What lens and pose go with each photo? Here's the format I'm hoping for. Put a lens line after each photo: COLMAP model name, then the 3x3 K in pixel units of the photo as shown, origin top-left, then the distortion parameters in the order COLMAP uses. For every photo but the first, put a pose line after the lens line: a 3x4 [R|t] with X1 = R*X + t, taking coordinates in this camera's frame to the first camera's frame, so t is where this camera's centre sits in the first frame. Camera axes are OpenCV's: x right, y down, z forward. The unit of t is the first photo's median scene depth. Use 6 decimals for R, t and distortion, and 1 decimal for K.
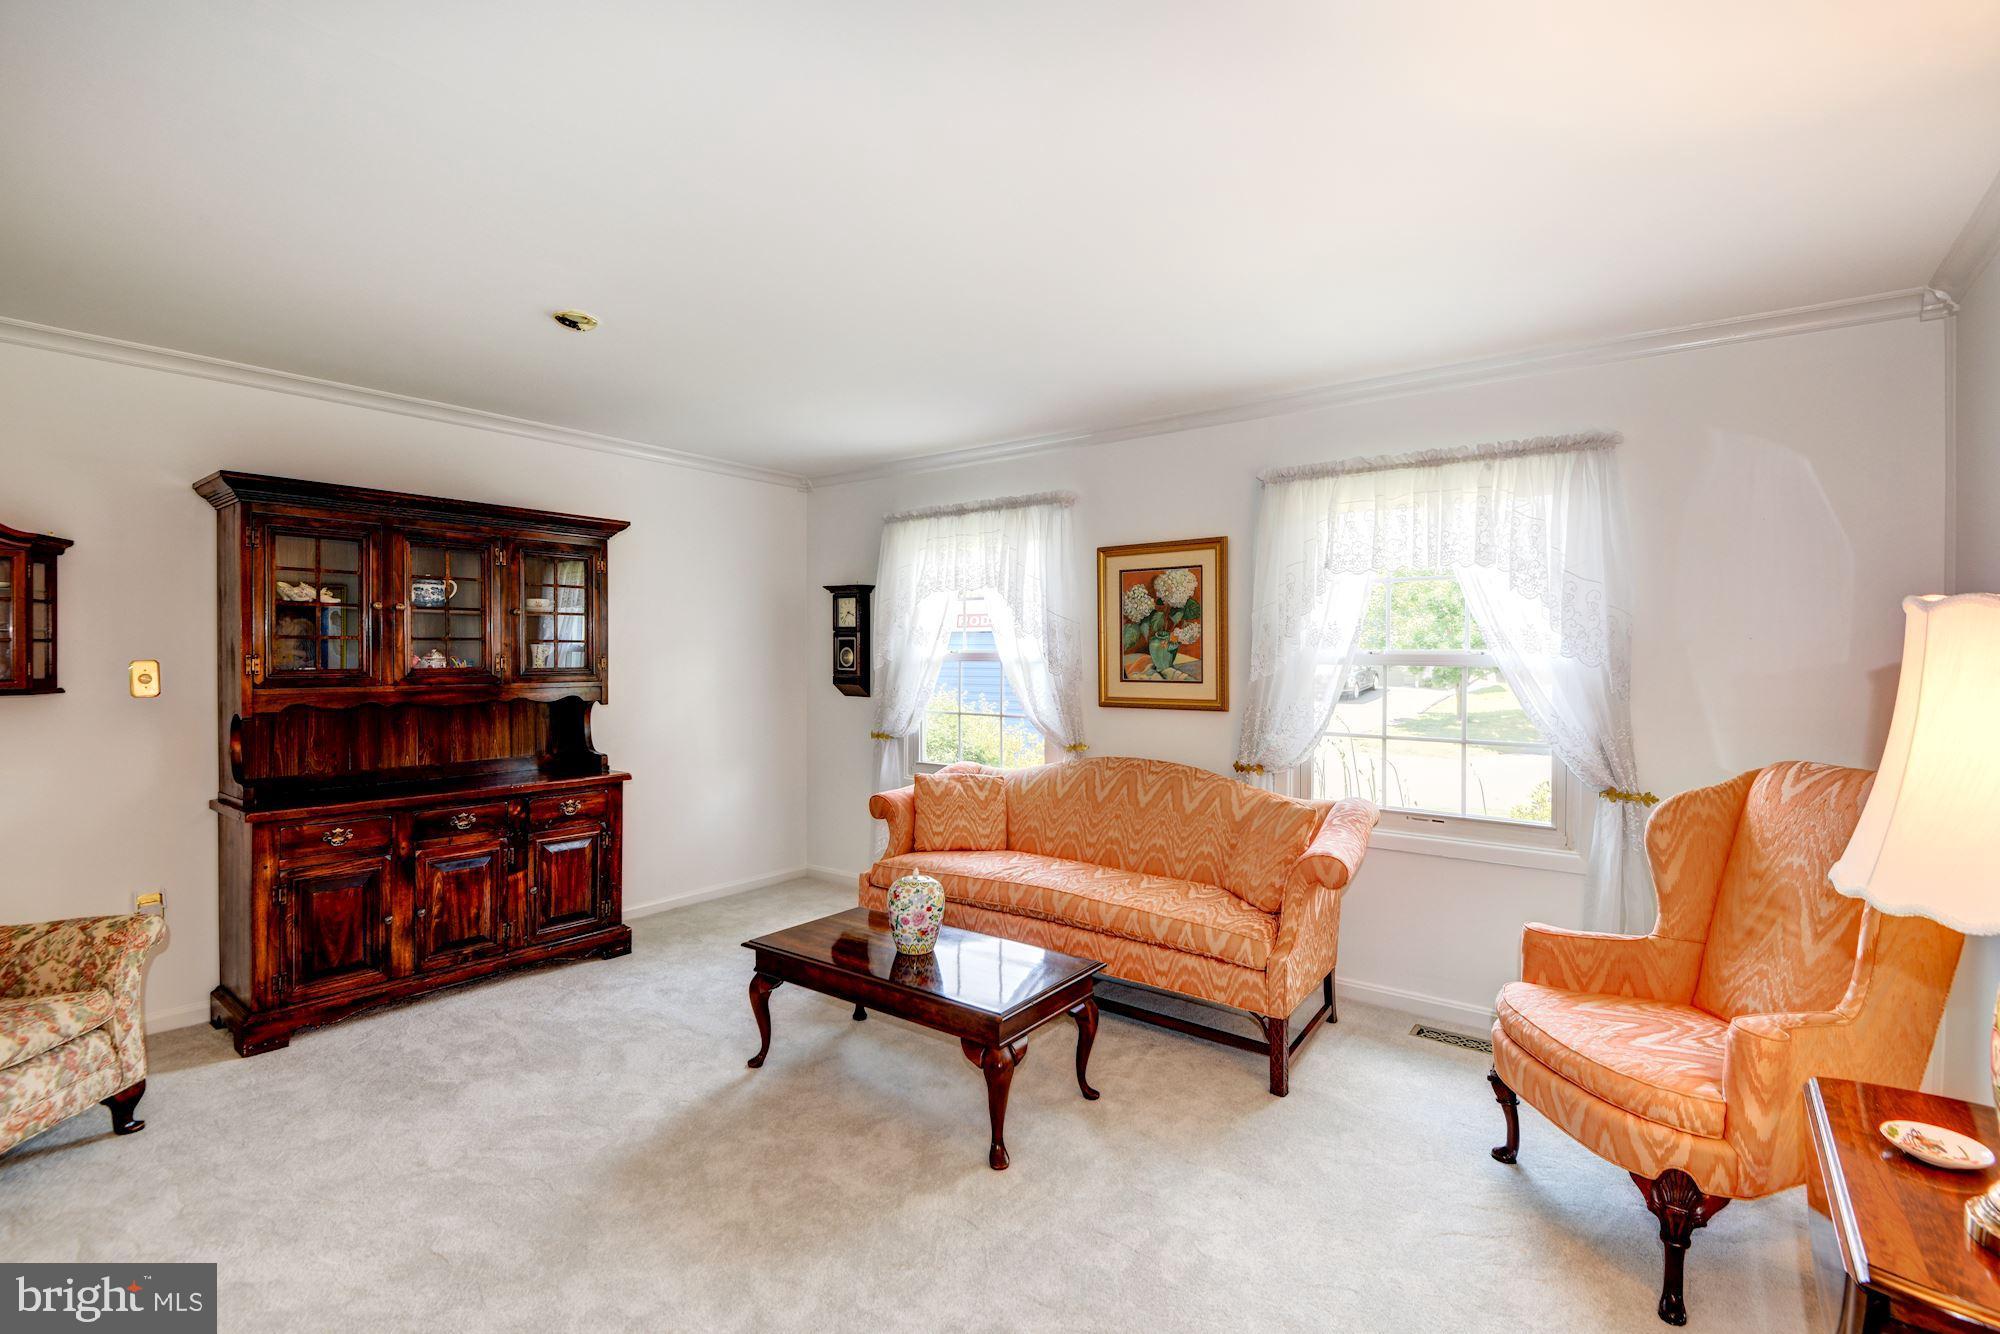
lens RADIAL K [[913.2, 0, 1003.5], [0, 913.2, 658.9], [0, 0, 1]] dist [0.019209, -0.022148]
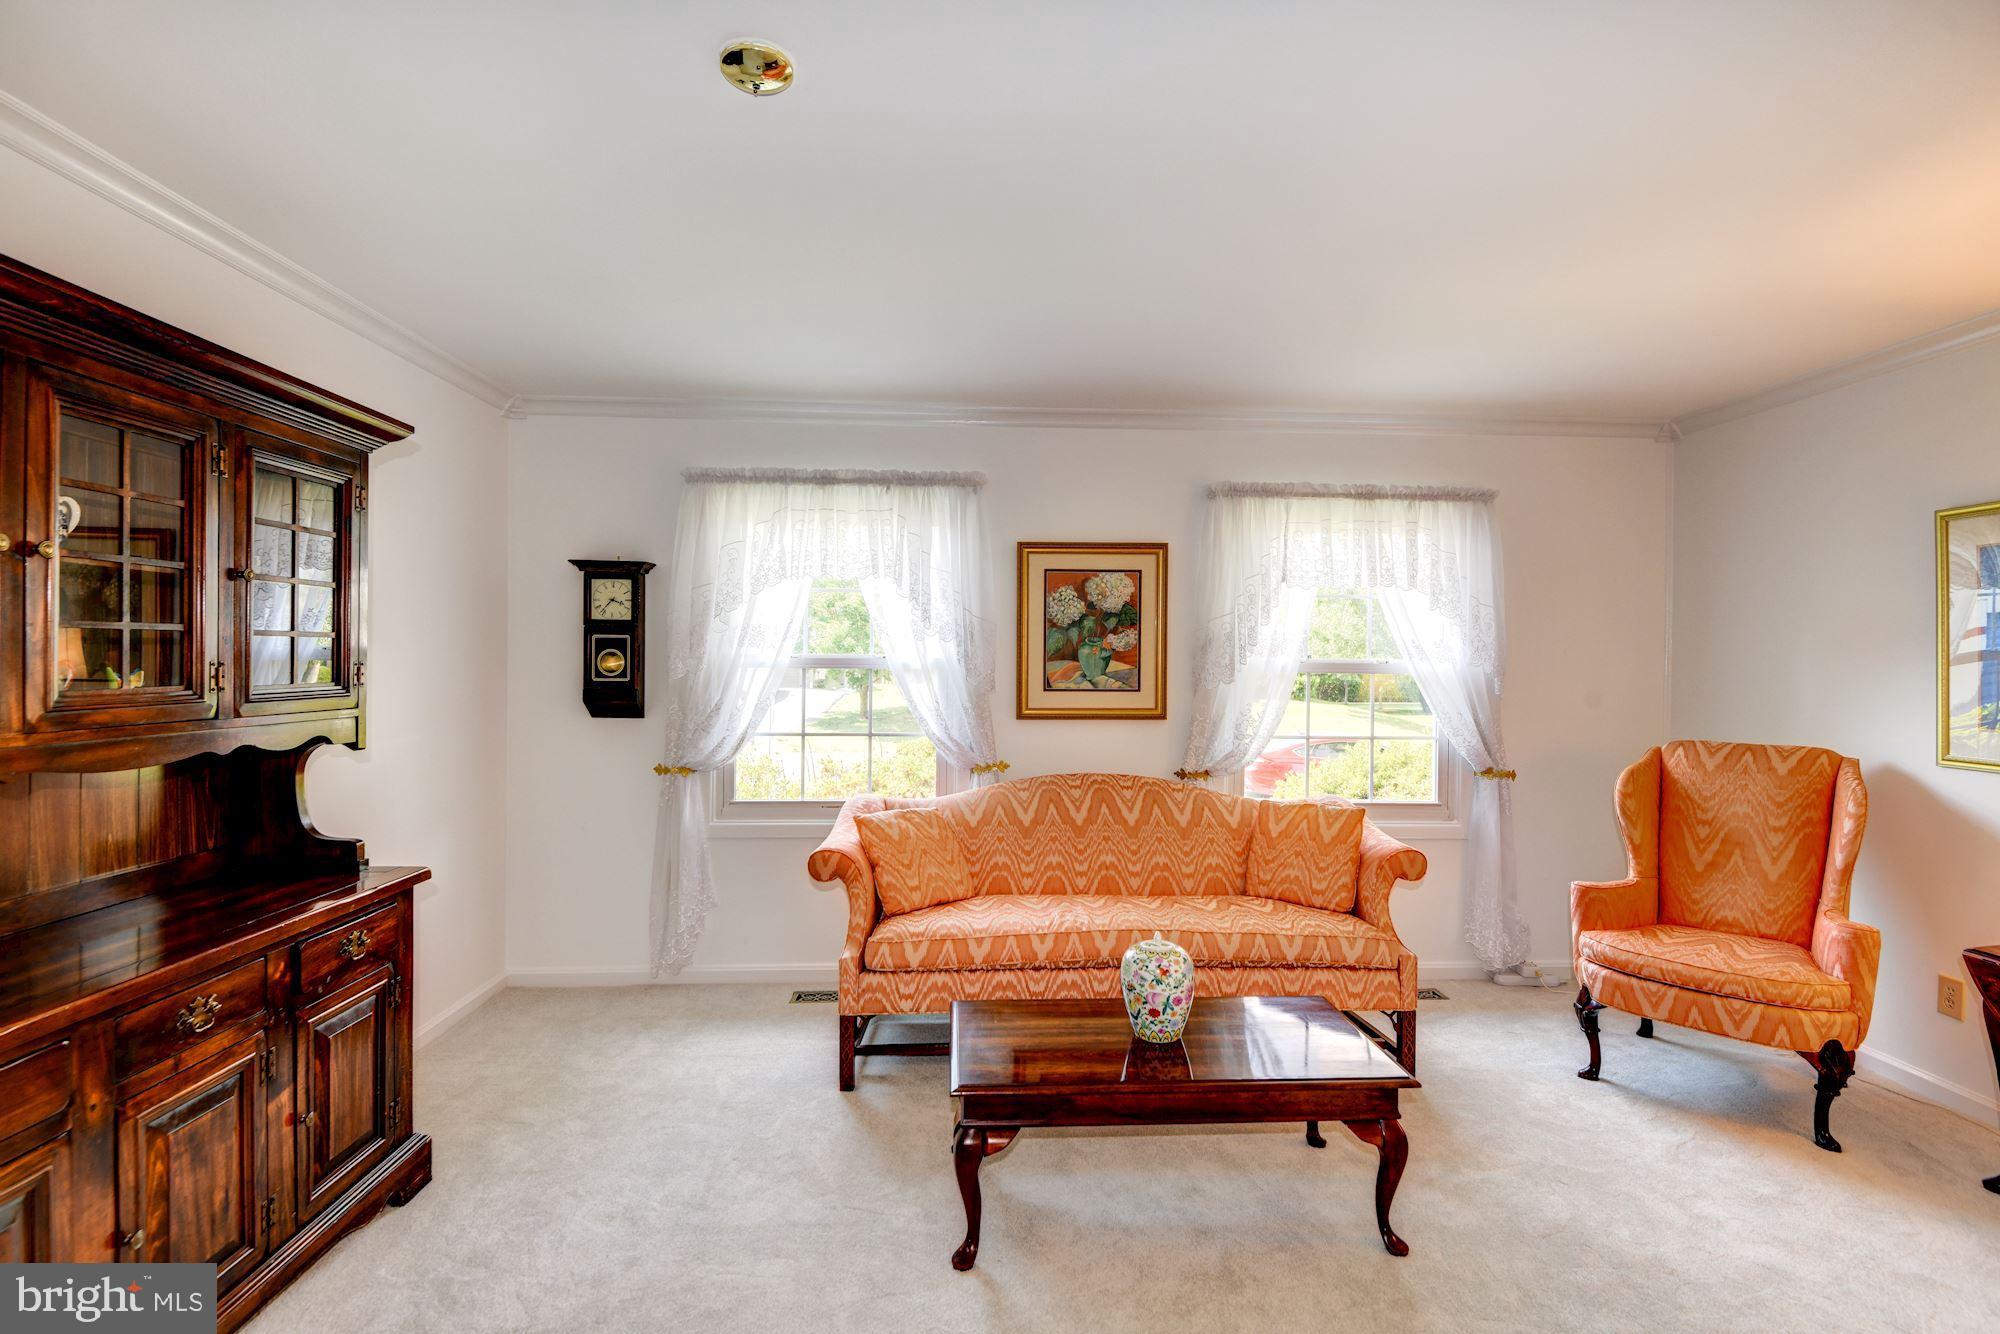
lens RADIAL K [[913.2, 0, 1003.5], [0, 913.2, 658.9], [0, 0, 1]] dist [0.019209, -0.022148]
pose [[0.770808, 0.003781, 0.637056, -0.500281], [-0.002449, 0.999993, -0.002973, -0.004613], [-0.637063, 0.000731, 0.770811, 0.332788]]
